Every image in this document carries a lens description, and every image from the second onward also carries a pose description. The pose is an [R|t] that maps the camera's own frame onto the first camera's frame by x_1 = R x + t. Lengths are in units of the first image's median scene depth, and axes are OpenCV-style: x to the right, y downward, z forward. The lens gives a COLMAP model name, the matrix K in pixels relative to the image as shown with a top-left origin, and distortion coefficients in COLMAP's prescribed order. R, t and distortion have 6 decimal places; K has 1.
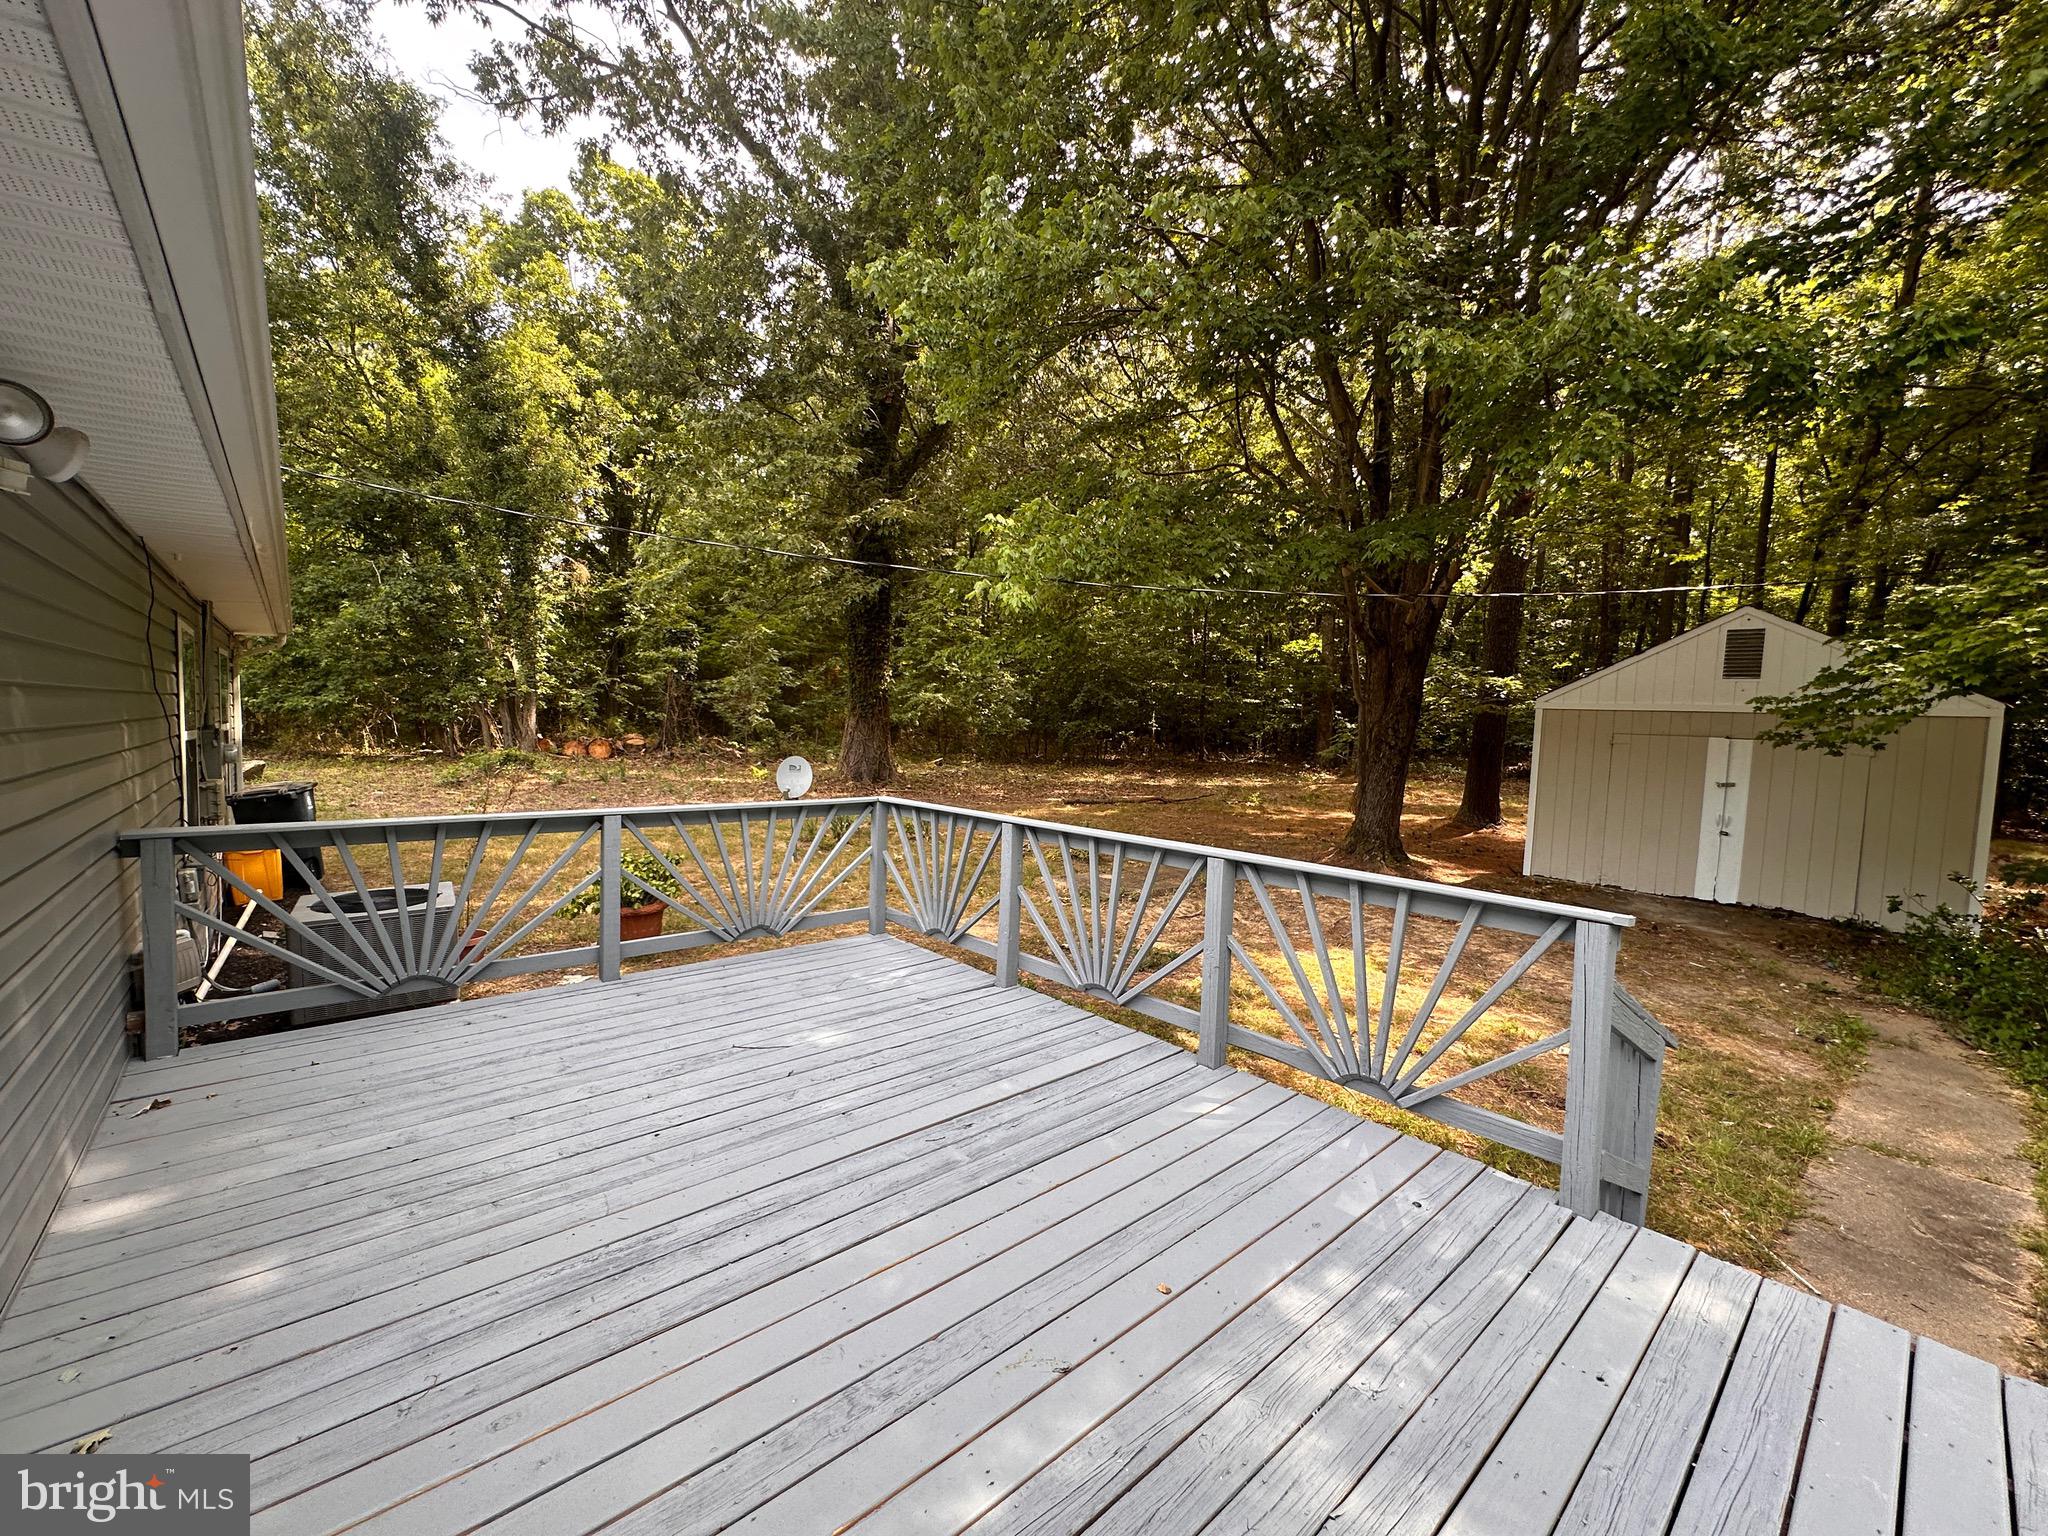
lens RADIAL K [[819.5, 0, 1020.9], [0, 819.5, 771.1], [0, 0, 1]] dist [-0.001784, 0.000789]
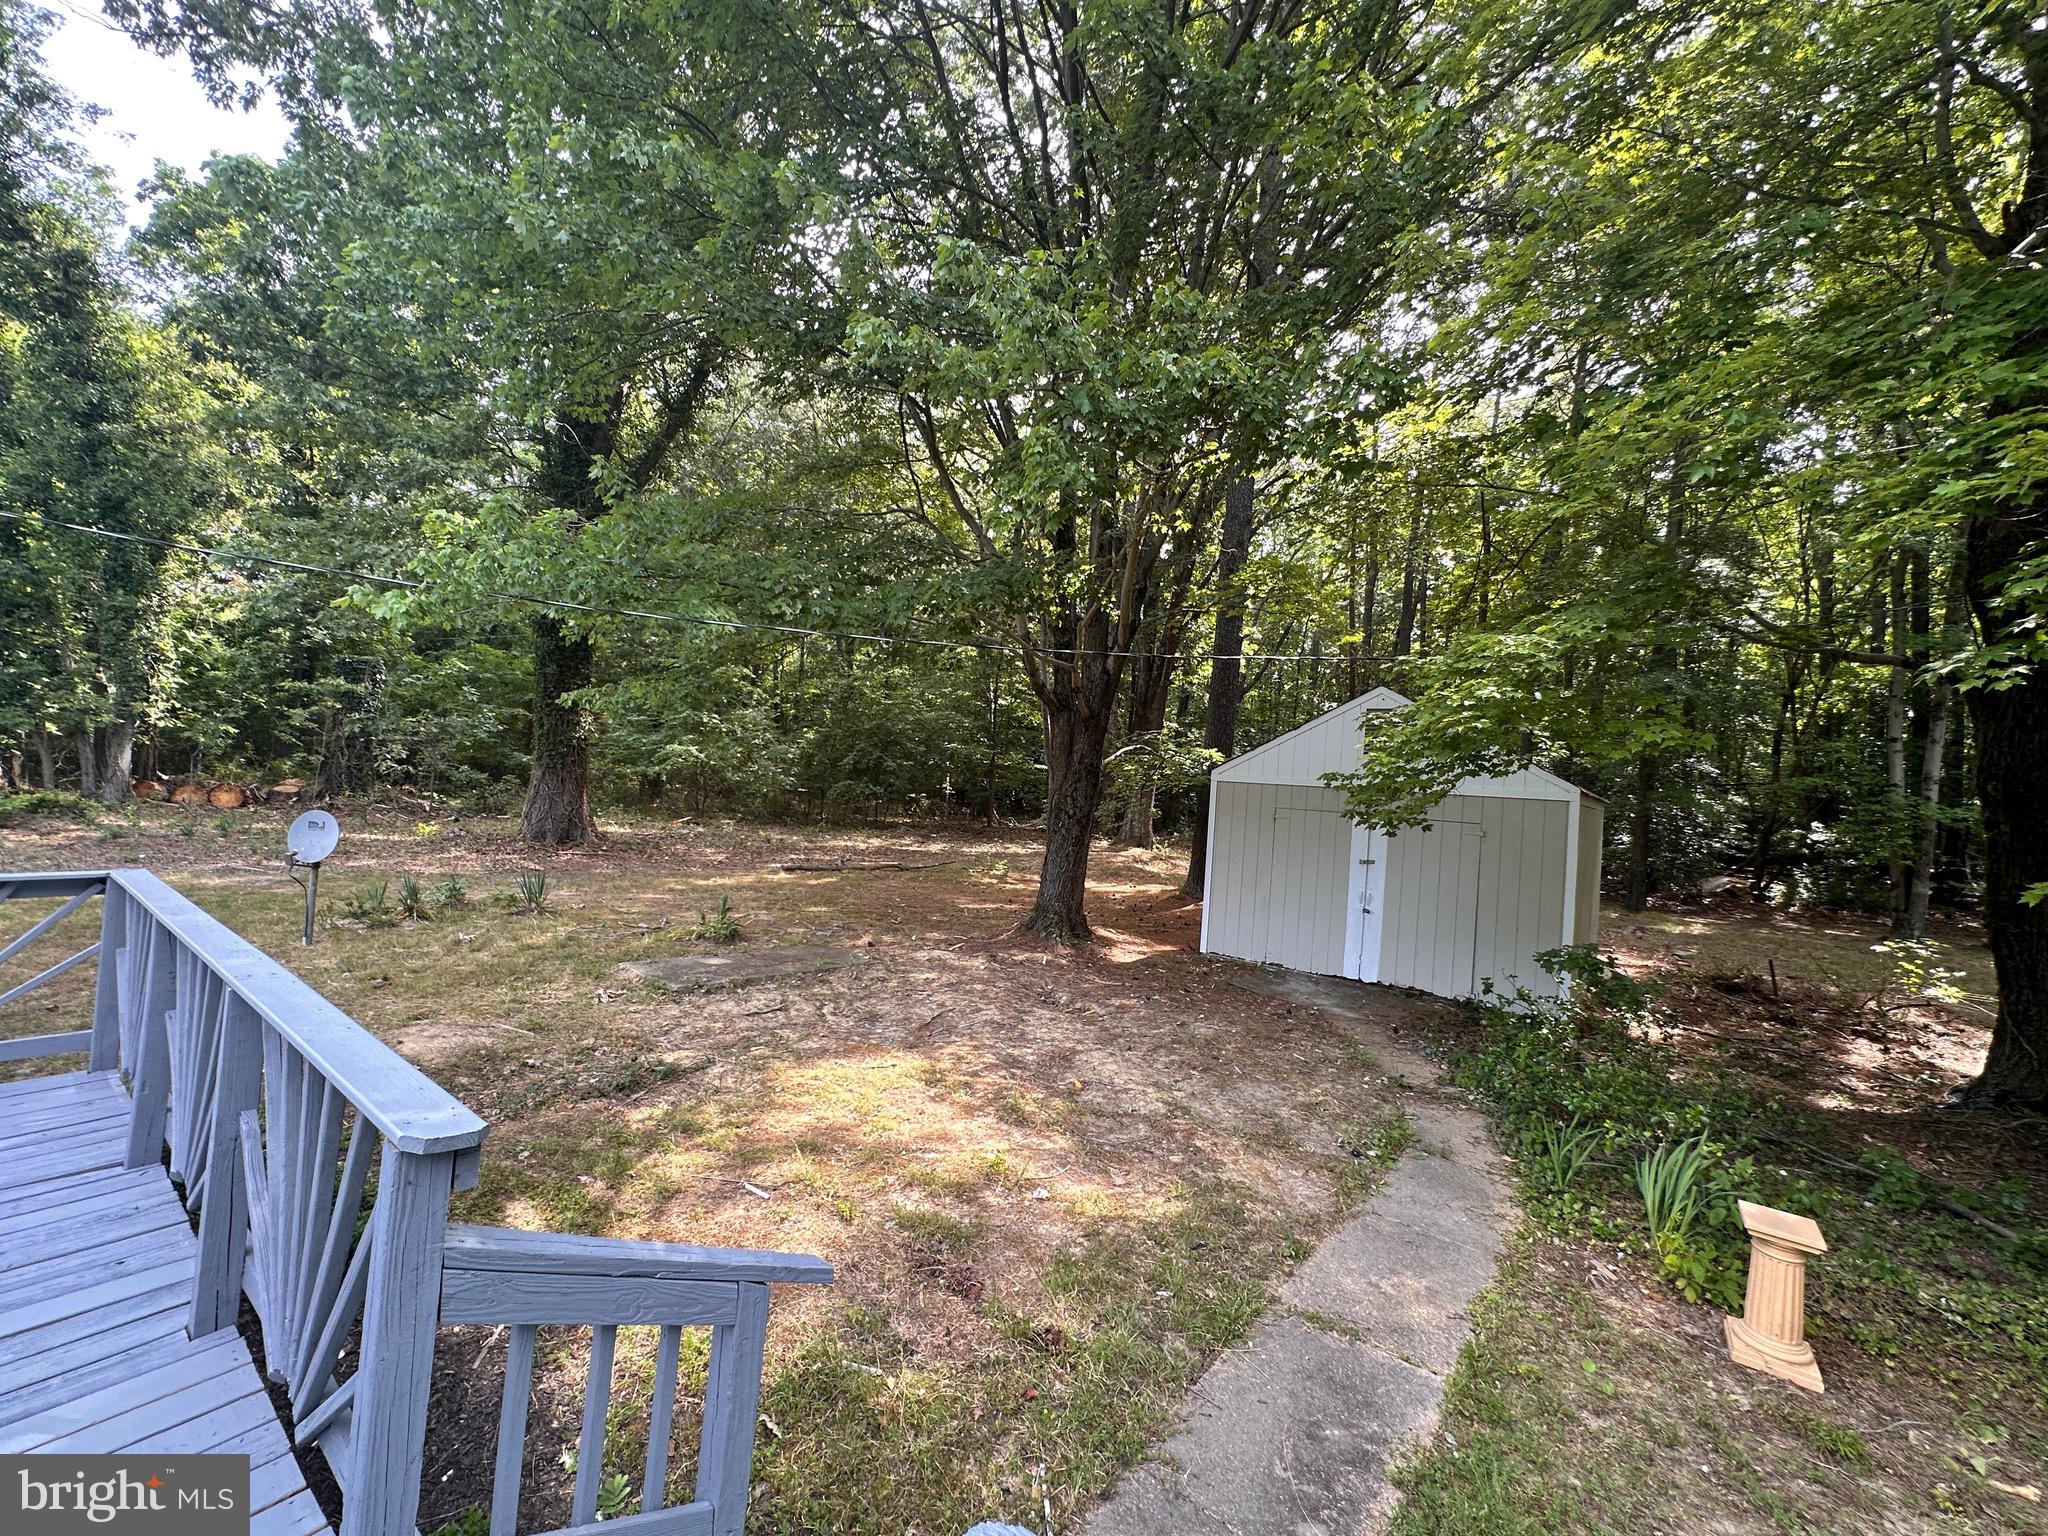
lens RADIAL K [[819.5, 0, 1026.0], [0, 819.5, 769.9], [0, 0, 1]] dist [-0.001784, 0.000789]
pose [[0.981478, 0.034054, 0.188526, 0.256519], [-0.019337, 0.996658, -0.079364, -0.007642], [-0.190599, 0.074249, 0.978856, 0.091578]]
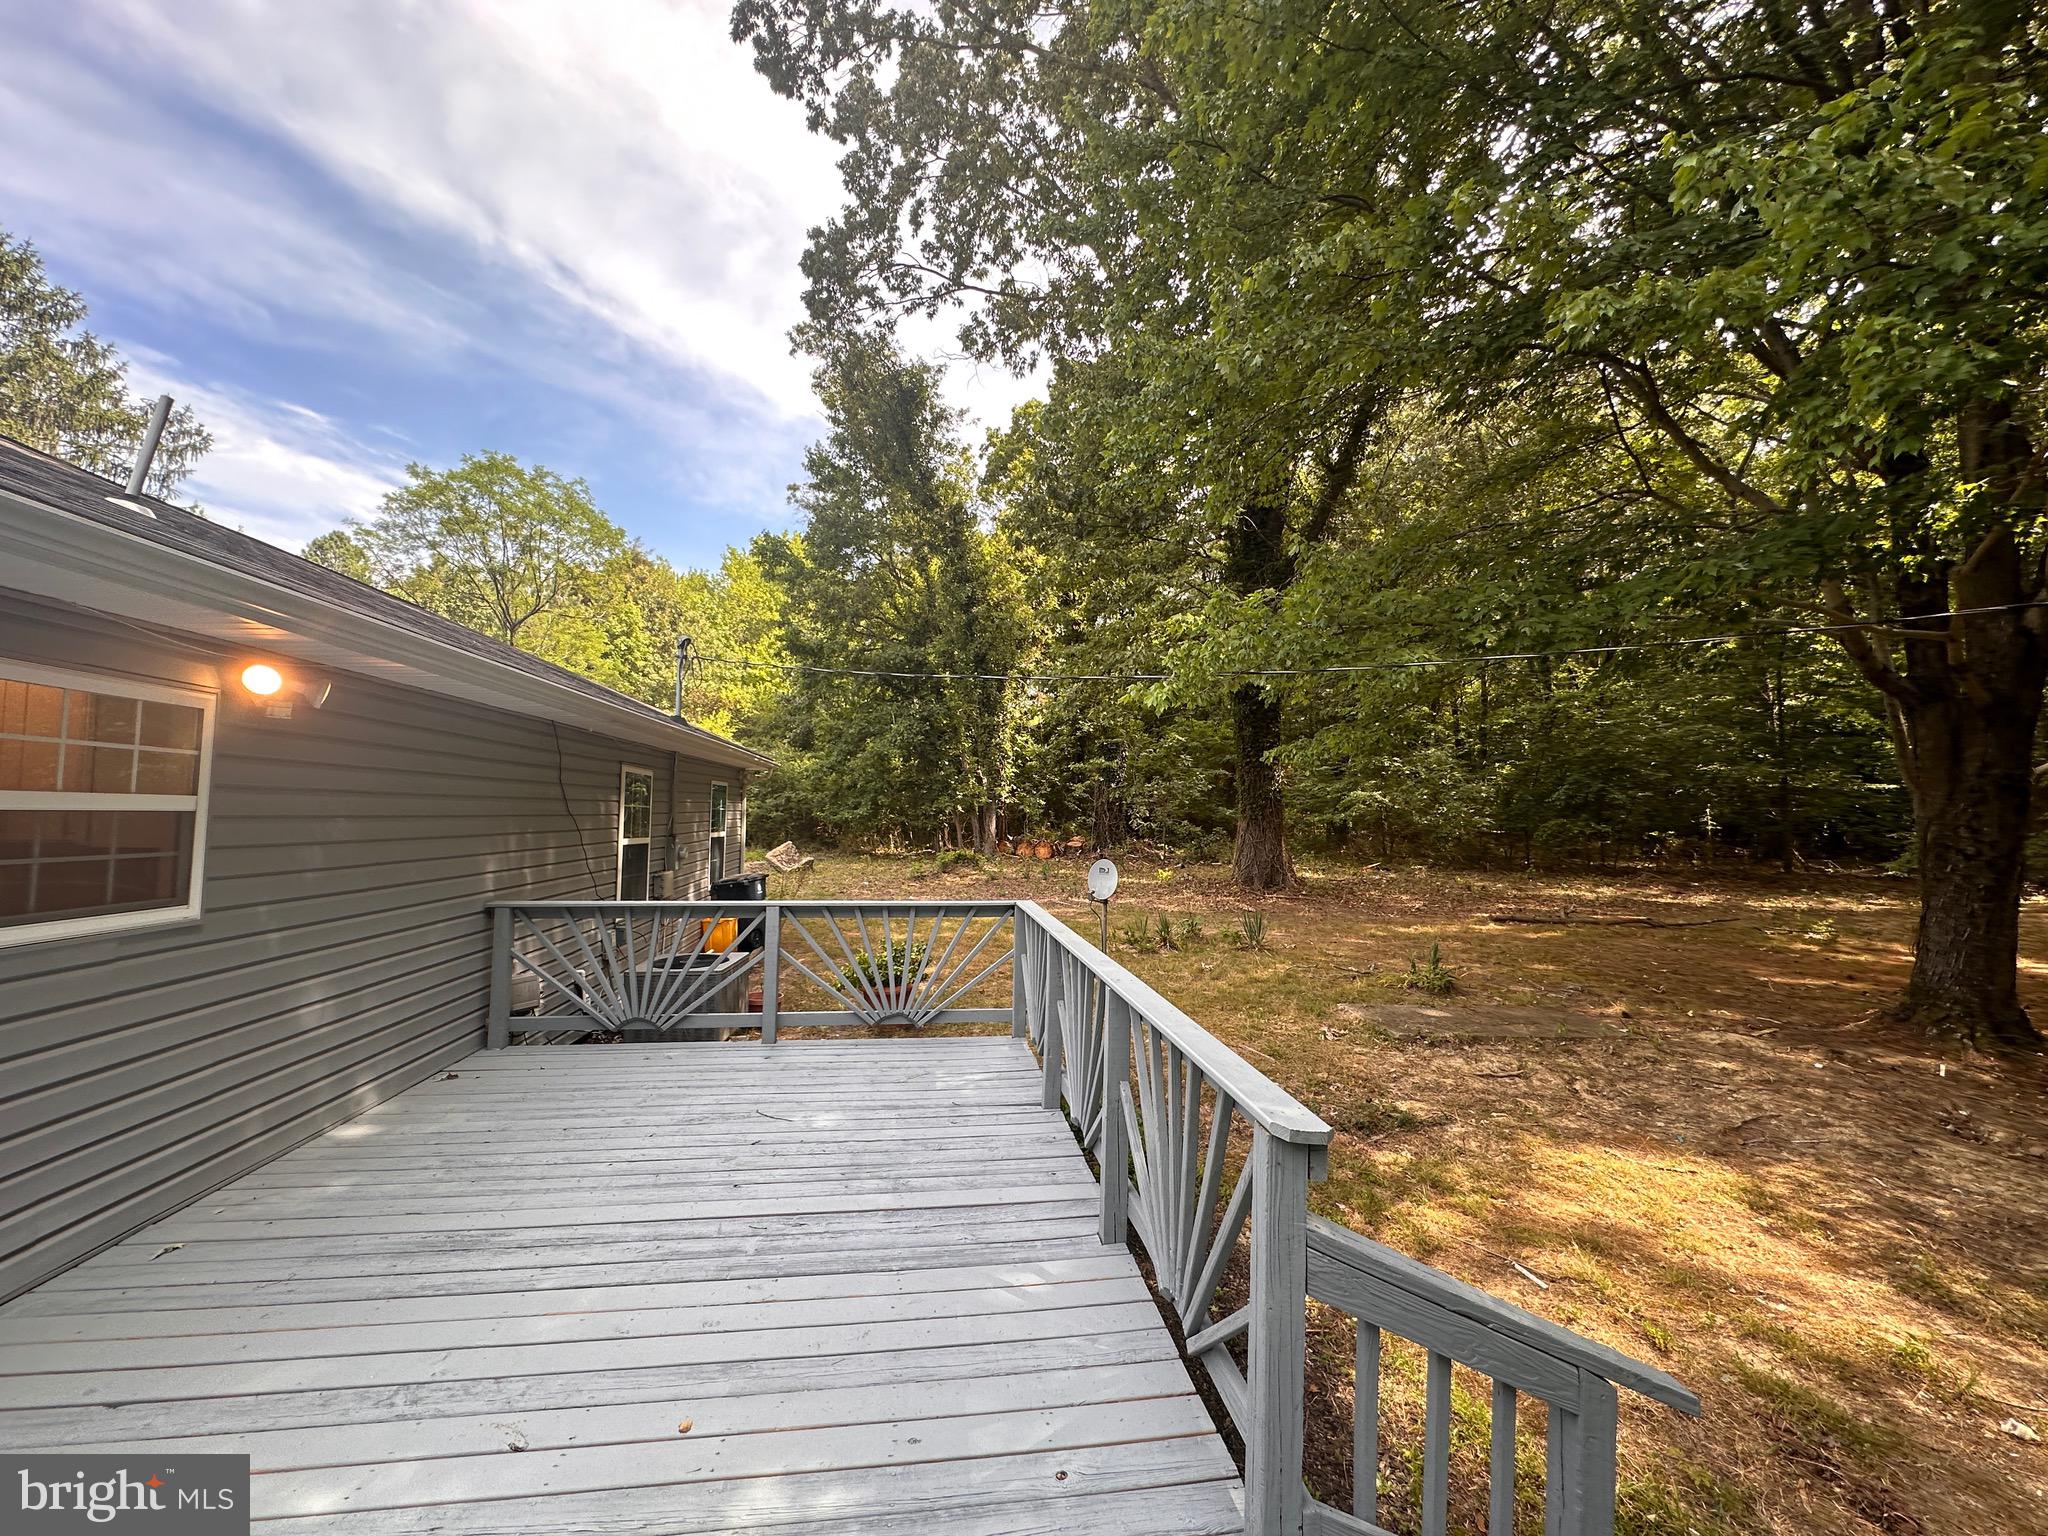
lens RADIAL K [[819.5, 0, 1024.8], [0, 819.5, 768.7], [0, 0, 1]] dist [-0.001784, 0.000789]
pose [[0.828073, -0.049144, -0.558463, 0.237265], [-0.021750, 0.992584, -0.119596, -0.005884], [0.560199, 0.111181, 0.820863, 0.076569]]
